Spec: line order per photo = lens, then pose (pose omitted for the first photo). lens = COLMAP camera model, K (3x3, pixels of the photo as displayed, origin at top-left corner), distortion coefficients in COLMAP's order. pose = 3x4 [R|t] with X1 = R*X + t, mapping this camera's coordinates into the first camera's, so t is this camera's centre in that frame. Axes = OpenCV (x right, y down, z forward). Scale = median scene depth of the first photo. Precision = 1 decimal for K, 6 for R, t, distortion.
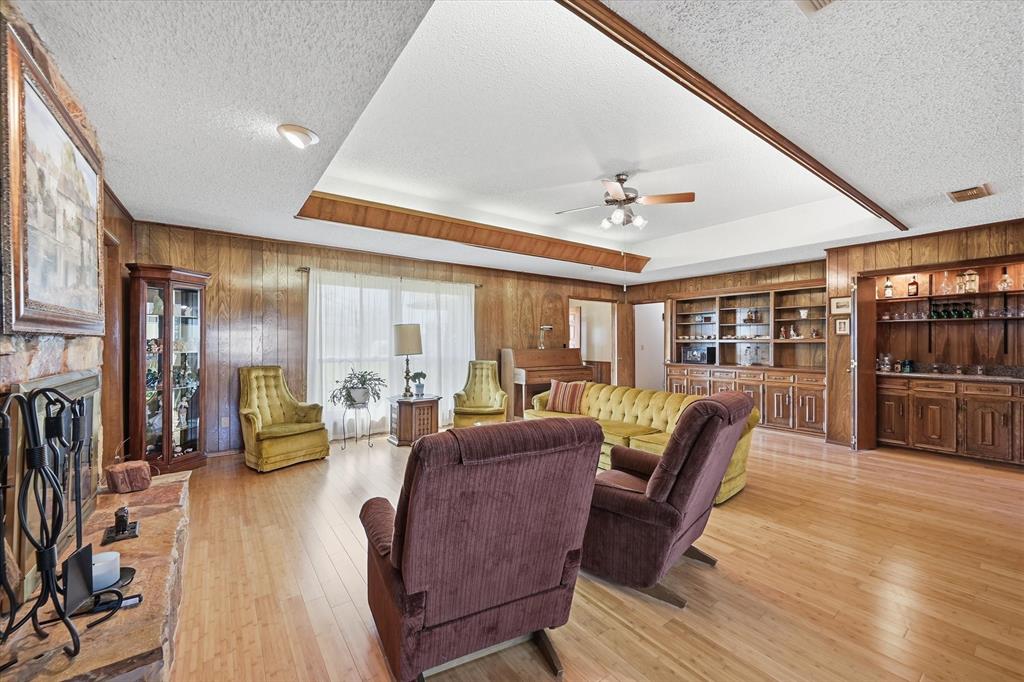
lens RADIAL K [[401.9, 0, 512.0], [0, 401.9, 341.0], [0, 0, 1]] dist [0.020234, 0.000023]
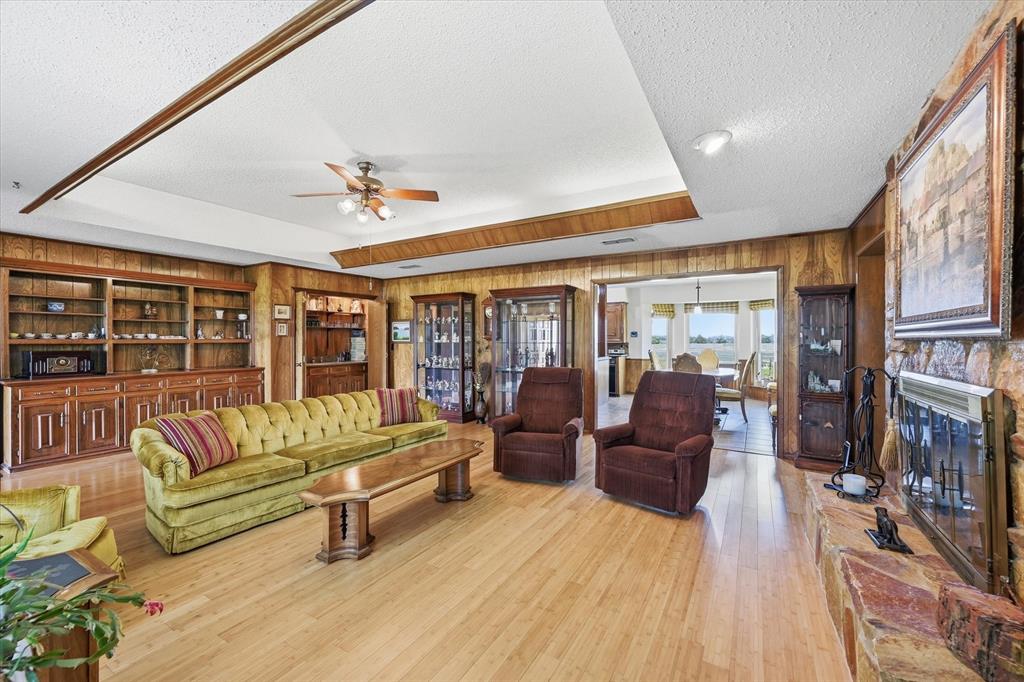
lens RADIAL K [[401.9, 0, 512.0], [0, 401.9, 341.0], [0, 0, 1]] dist [0.020234, 0.000023]
pose [[-0.386712, -0.003784, 0.922193, -0.576950], [-0.000560, 0.999992, 0.003869, -0.005621], [-0.922200, 0.000980, -0.386711, 0.844408]]
